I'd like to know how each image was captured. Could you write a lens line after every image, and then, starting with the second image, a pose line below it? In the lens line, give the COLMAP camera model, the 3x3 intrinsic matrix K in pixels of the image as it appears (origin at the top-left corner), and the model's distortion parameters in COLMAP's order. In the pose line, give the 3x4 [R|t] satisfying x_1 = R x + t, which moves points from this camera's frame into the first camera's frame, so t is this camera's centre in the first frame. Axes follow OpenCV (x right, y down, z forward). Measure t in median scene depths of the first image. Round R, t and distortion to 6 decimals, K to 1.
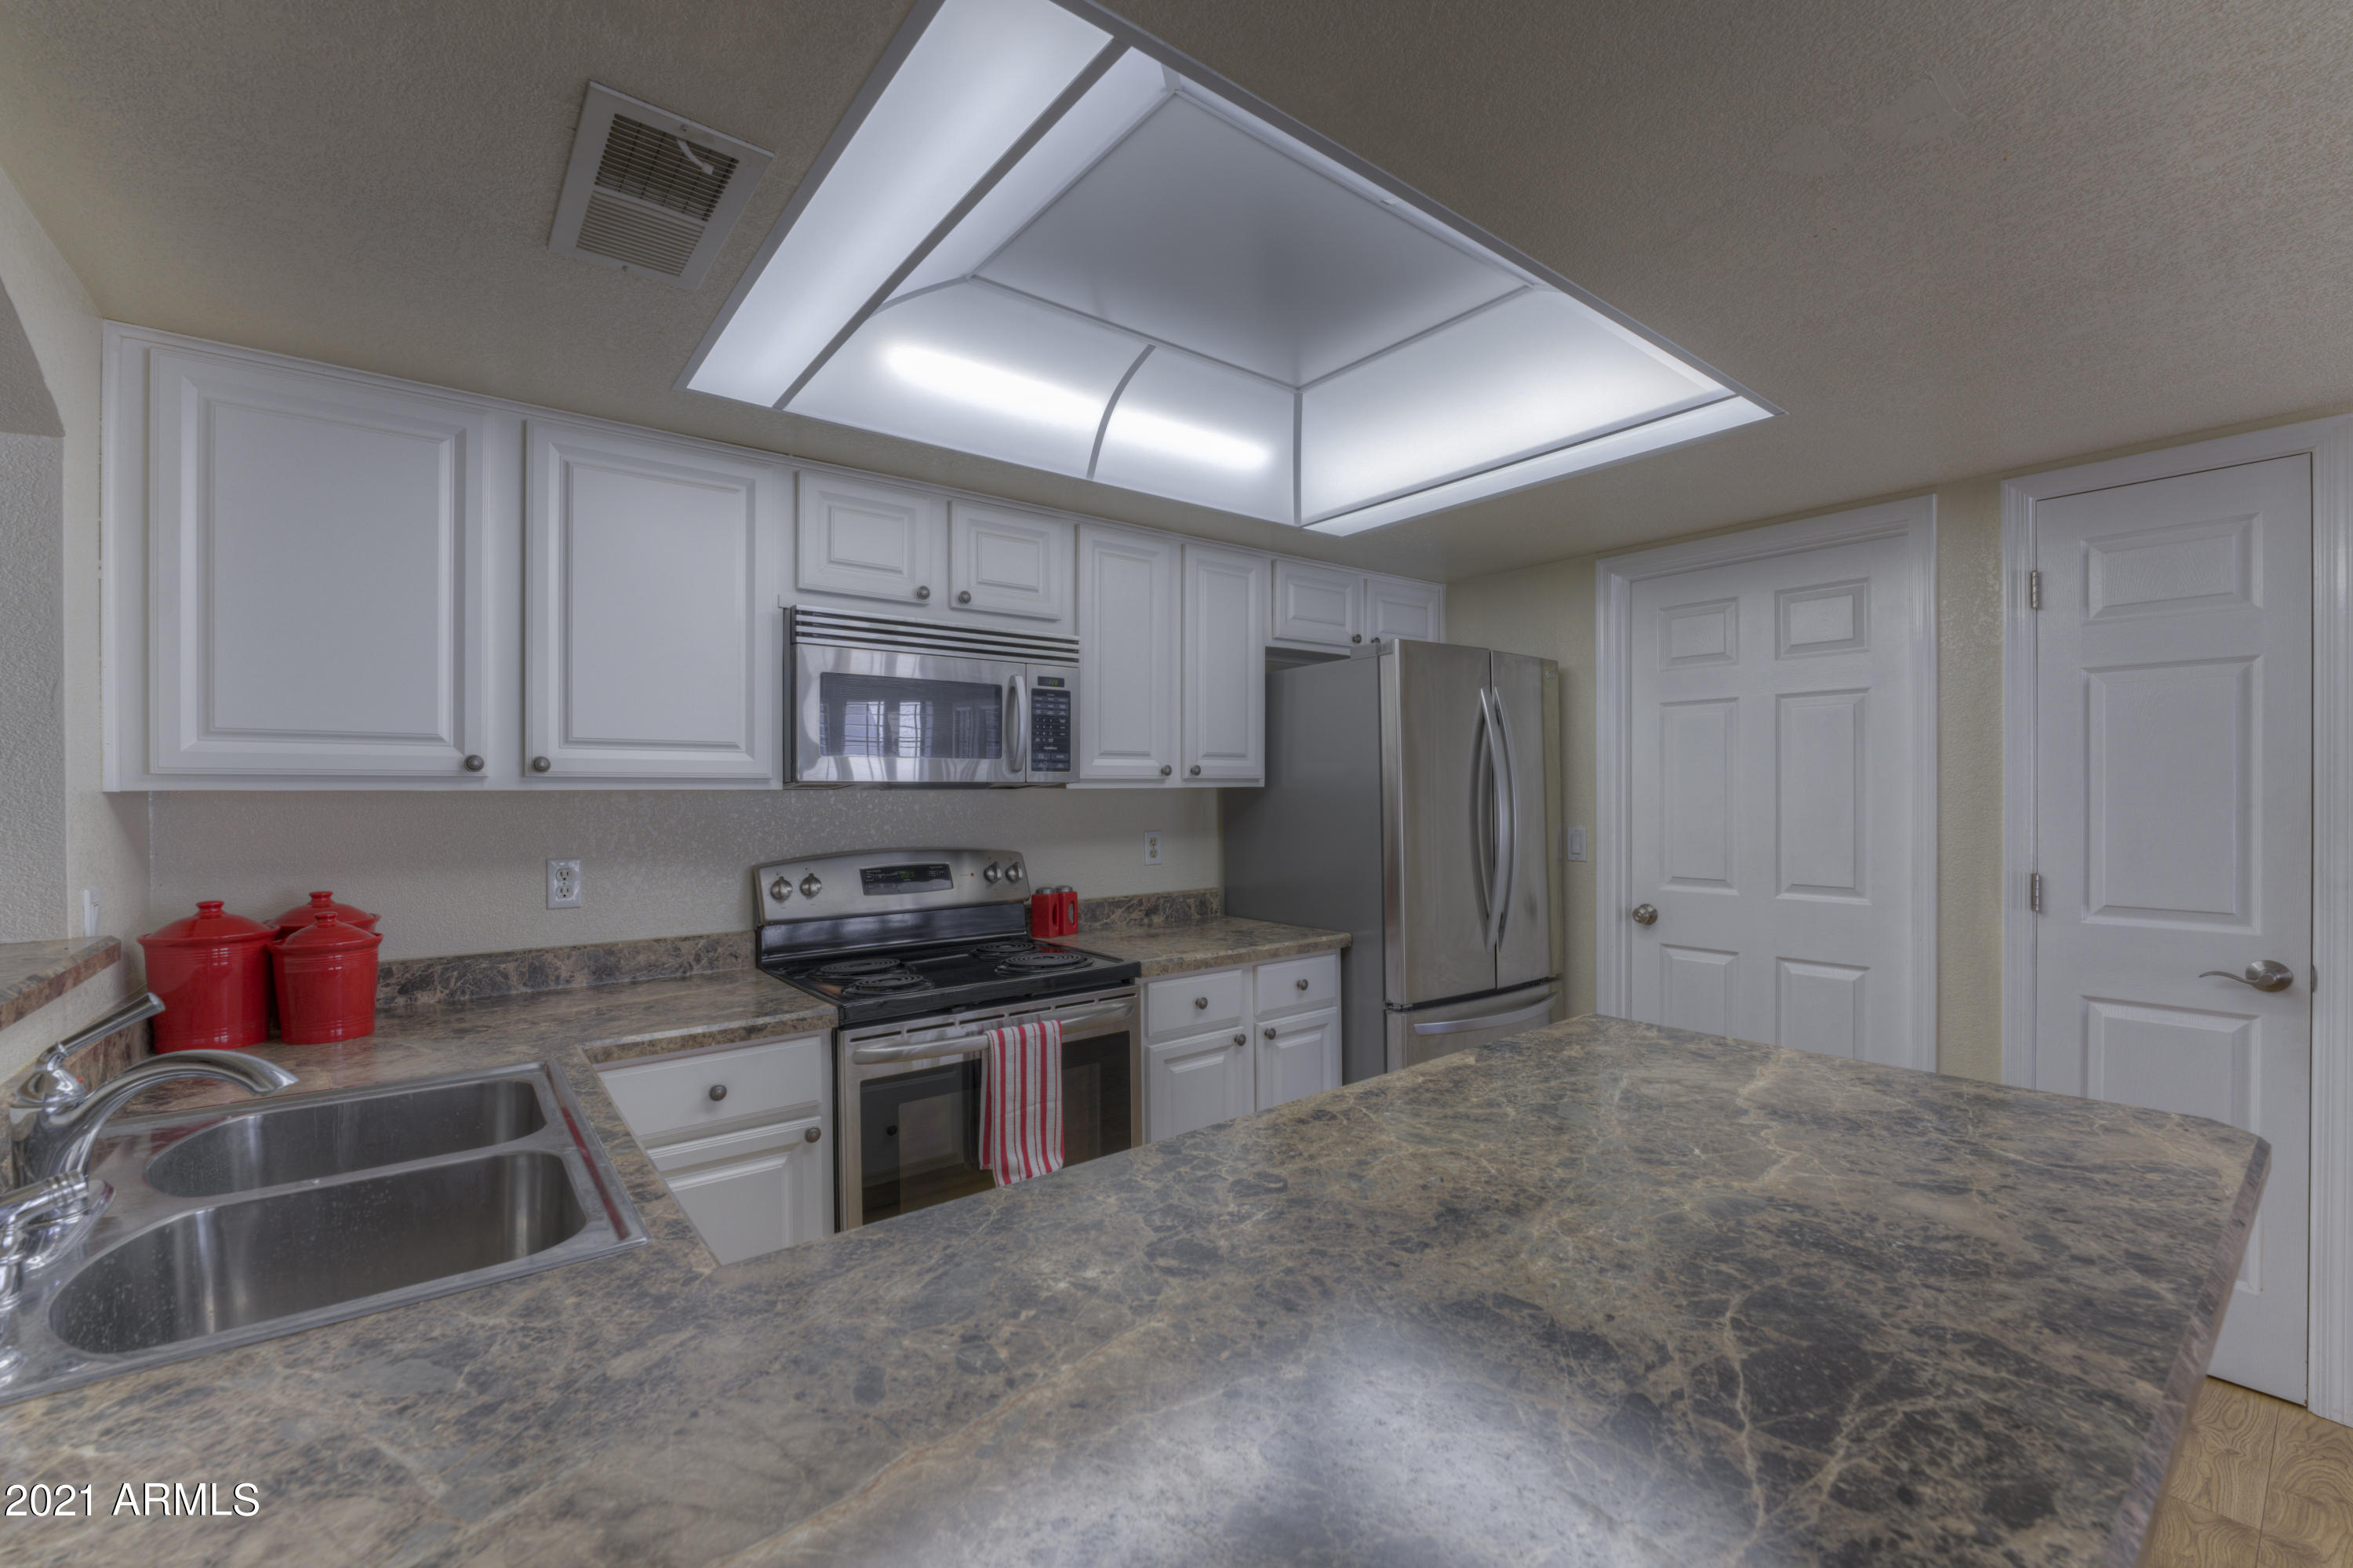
lens RADIAL K [[949.6, 0, 1121.4], [0, 949.6, 793.8], [0, 0, 1]] dist [-0.024672, 0.002902]
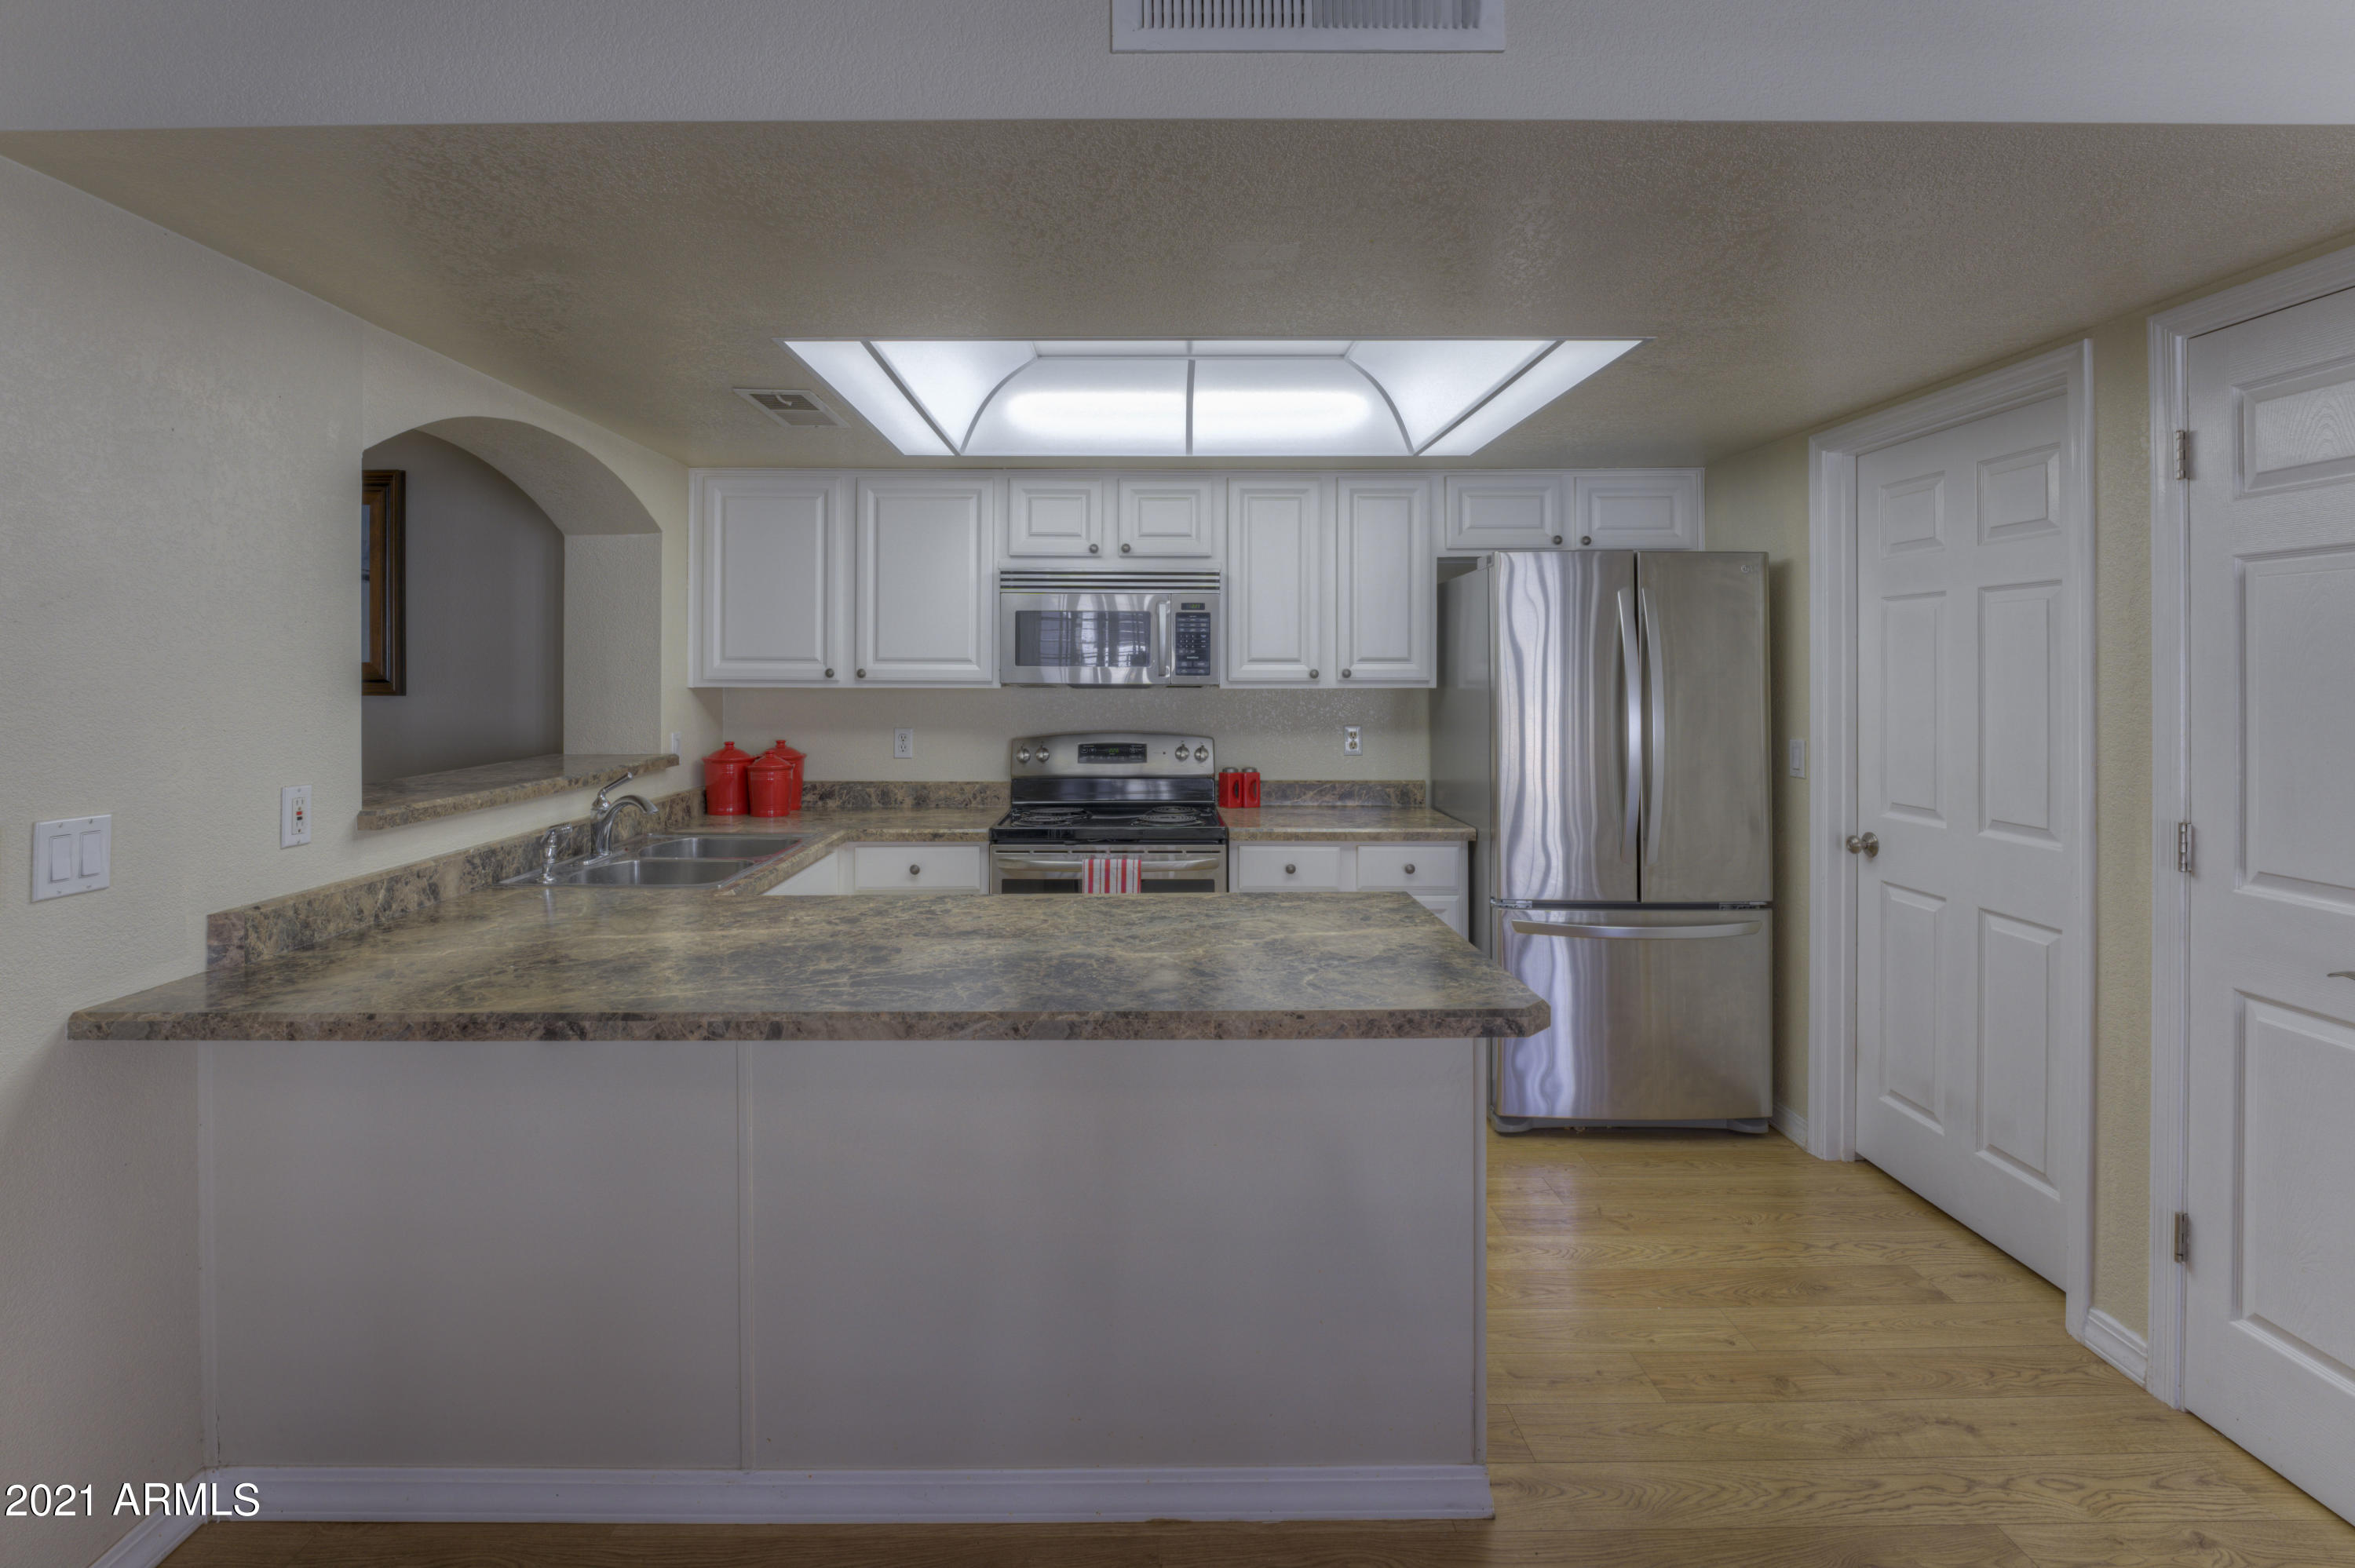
lens RADIAL K [[1074.7, 0, 1167.2], [0, 1074.7, 657.0], [0, 0, 1]] dist [-0.018909, 0.000128]
pose [[0.797828, -0.000379, -0.602885, 0.895243], [-0.007136, 0.999924, -0.010072, -0.039035], [0.602843, 0.012338, 0.797764, -0.216542]]
